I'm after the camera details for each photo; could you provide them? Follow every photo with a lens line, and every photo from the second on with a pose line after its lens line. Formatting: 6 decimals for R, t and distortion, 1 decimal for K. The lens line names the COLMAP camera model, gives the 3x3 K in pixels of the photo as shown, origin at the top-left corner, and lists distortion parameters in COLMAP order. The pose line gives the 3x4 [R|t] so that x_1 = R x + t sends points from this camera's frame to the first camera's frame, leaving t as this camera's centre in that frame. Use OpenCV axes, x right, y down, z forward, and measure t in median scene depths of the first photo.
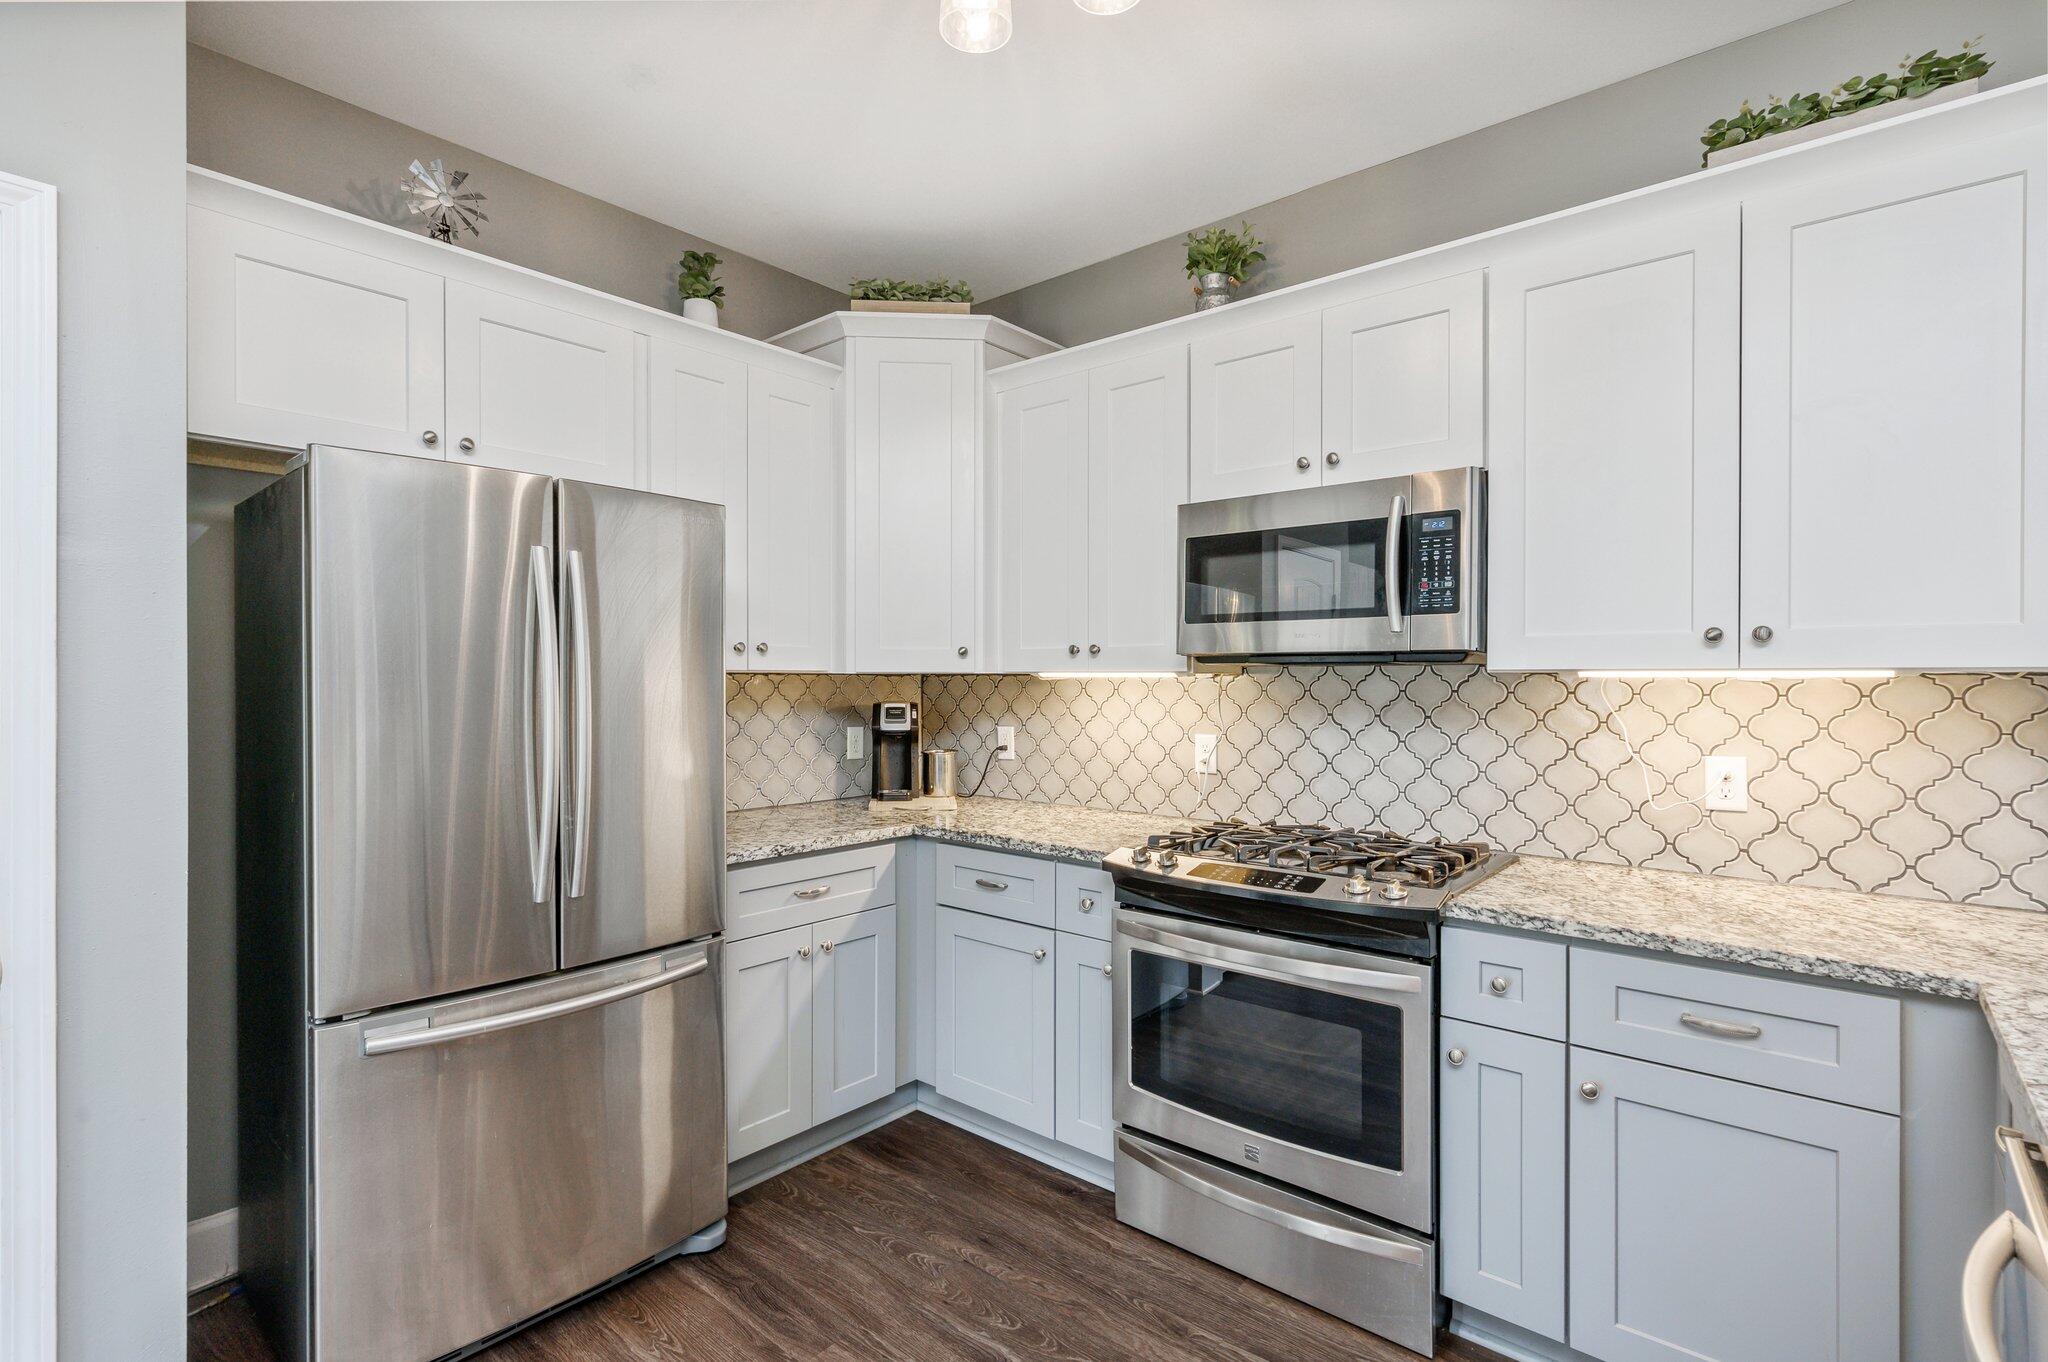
lens RADIAL K [[958.1, 0, 1024.0], [0, 958.1, 681.0], [0, 0, 1]] dist [0.000797, 0.000588]
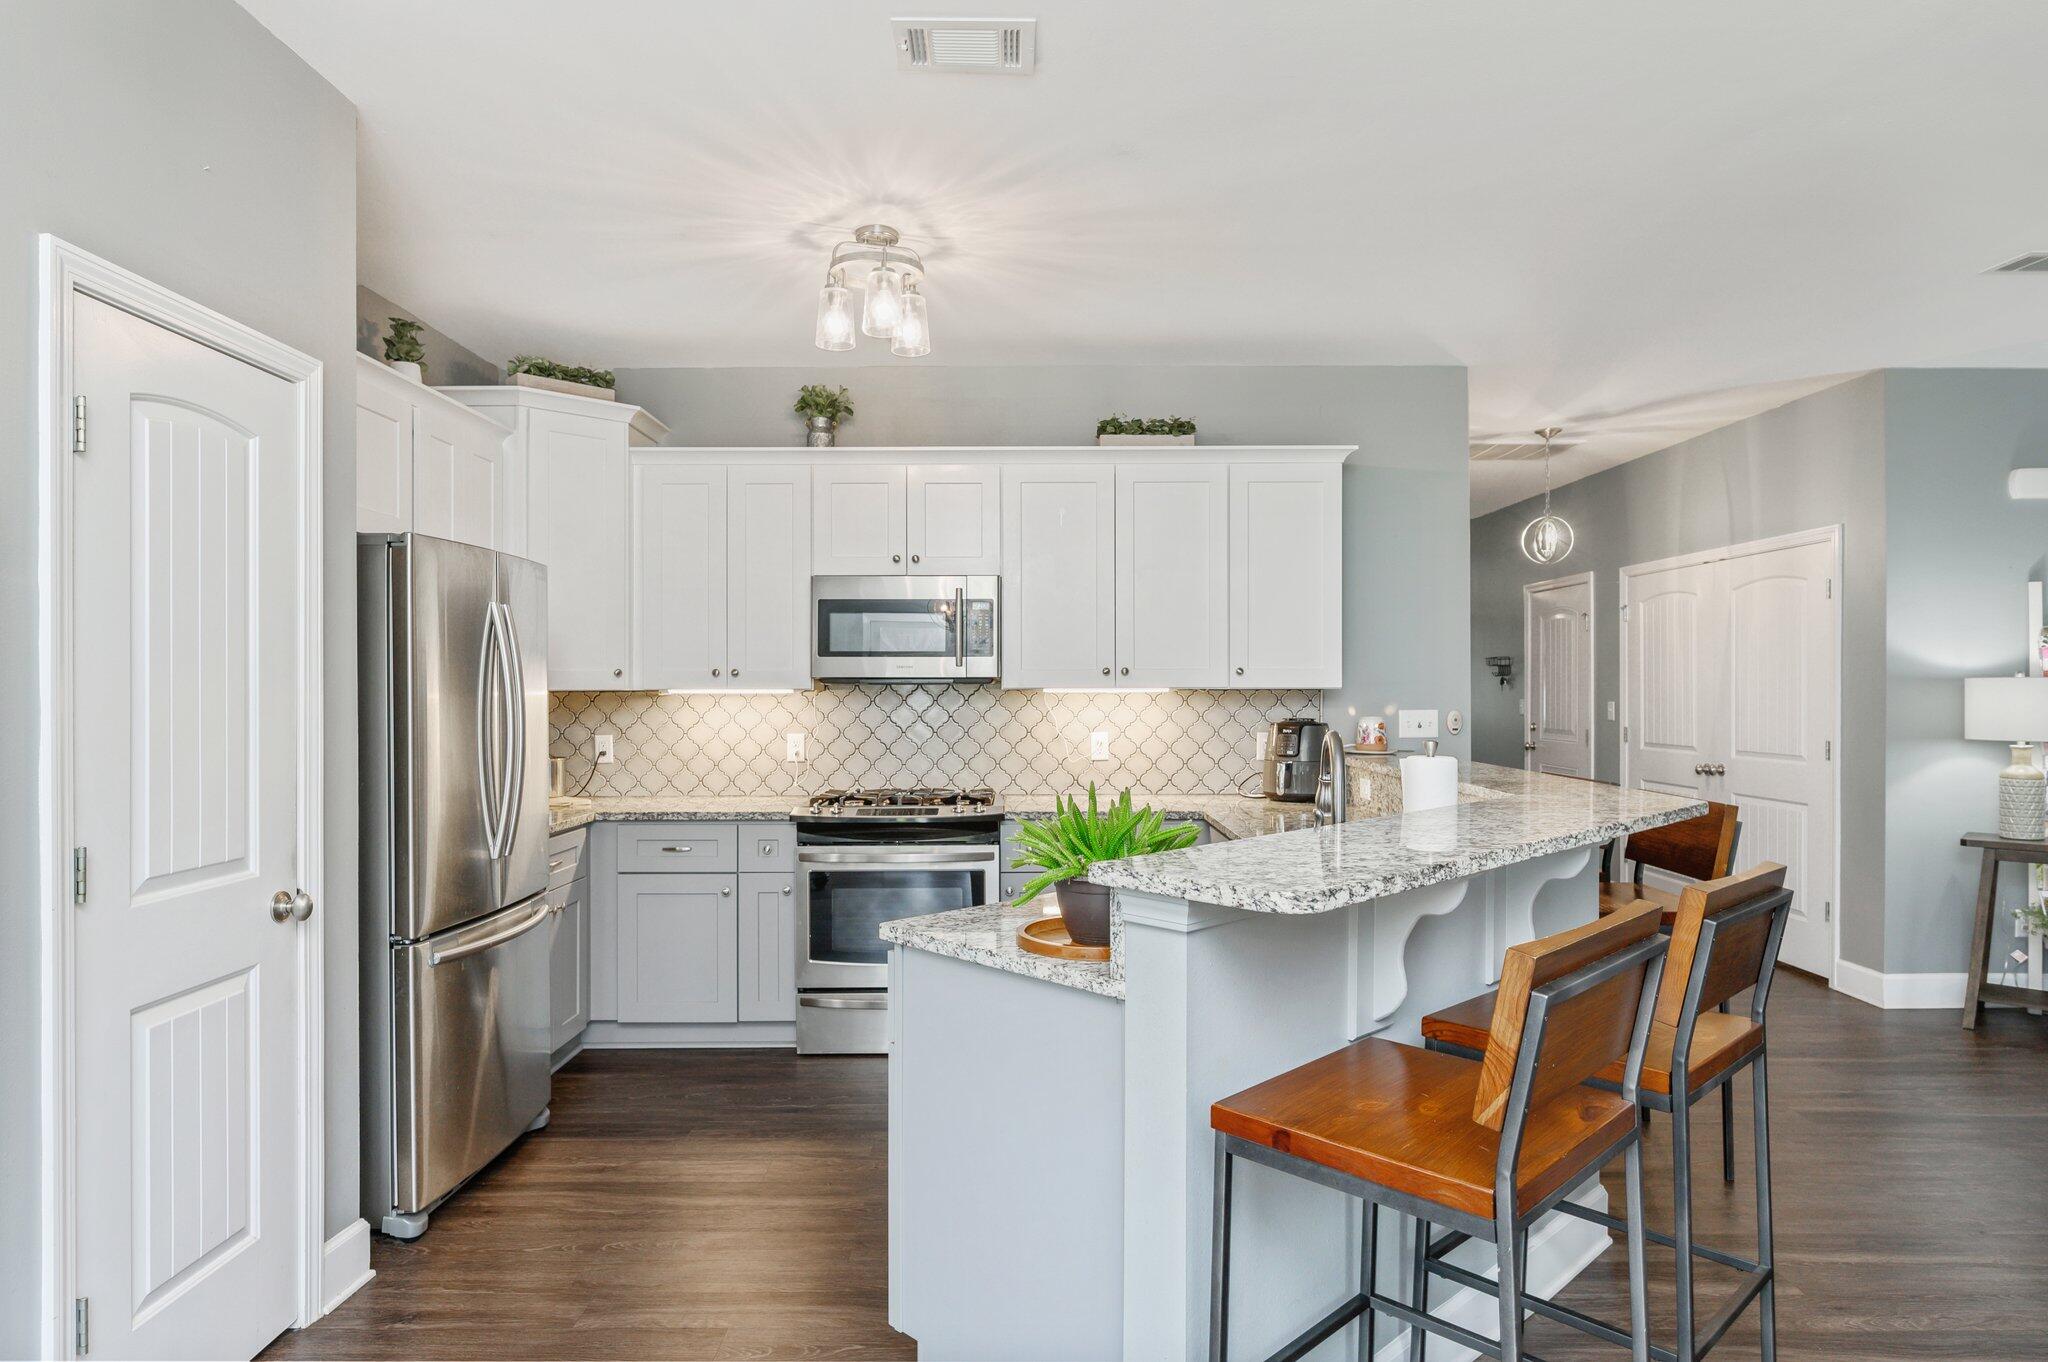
lens RADIAL K [[1180.3, 0, 1024.0], [0, 1180.3, 681.0], [0, 0, 1]] dist [-0.006105, -0.000803]
pose [[0.763047, 0.000190, 0.646343, -0.765511], [0.006304, 0.999950, -0.007737, -0.005904], [-0.646312, 0.009978, 0.763008, -0.597145]]
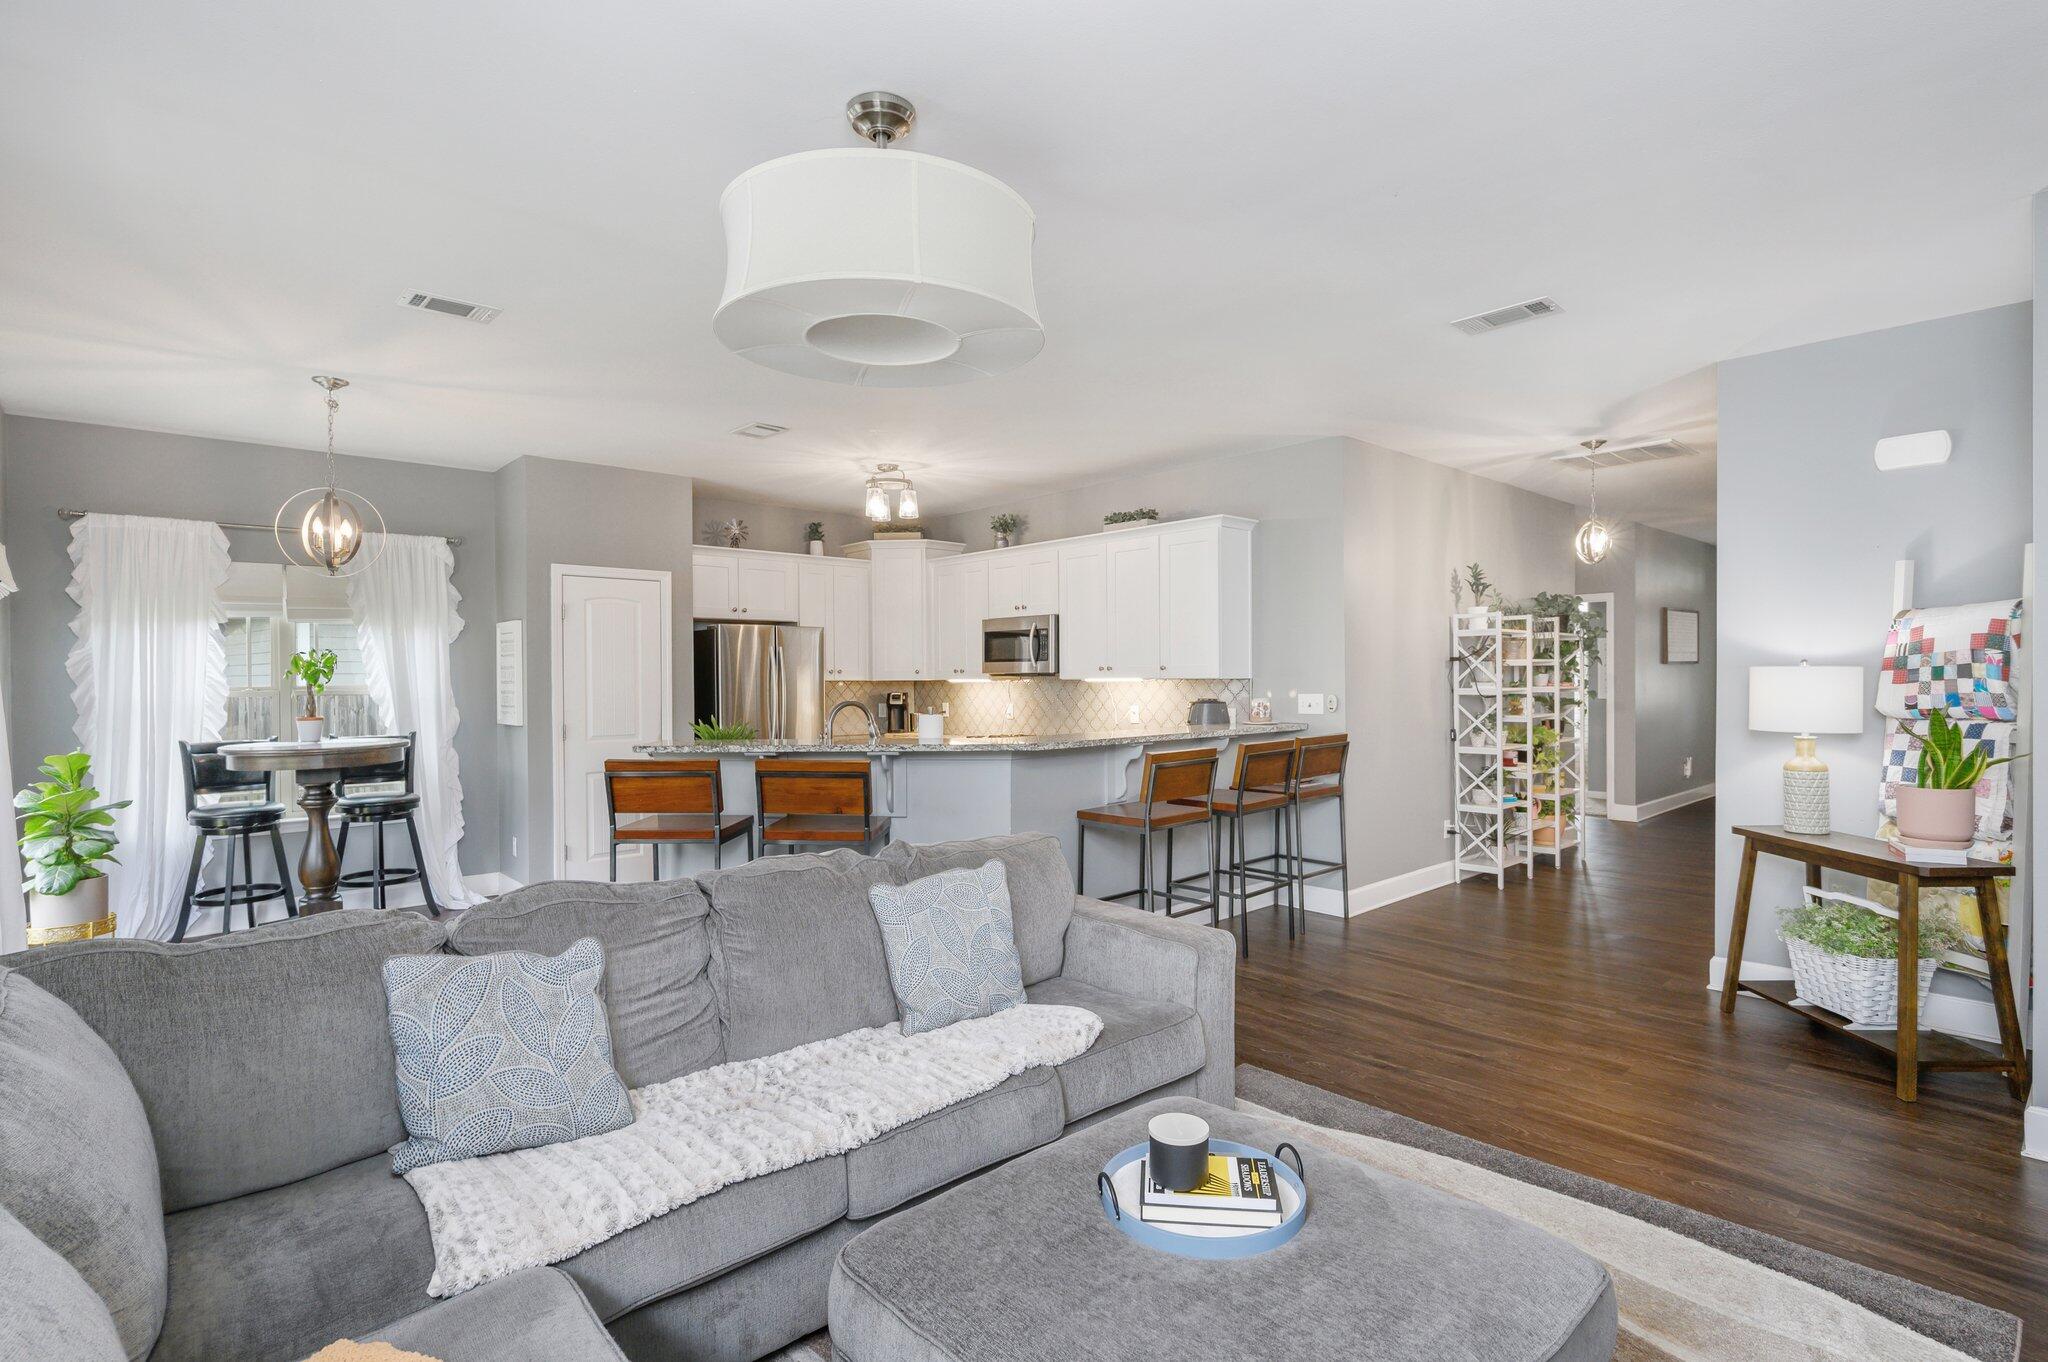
lens RADIAL K [[980.9, 0, 1024.0], [0, 980.9, 681.0], [0, 0, 1]] dist [0.003451, 0.000049]
pose [[0.991943, -0.009029, -0.126364, 0.643520], [0.008891, 0.999959, -0.001658, 0.000301], [0.126373, 0.000521, 0.991983, -1.822641]]
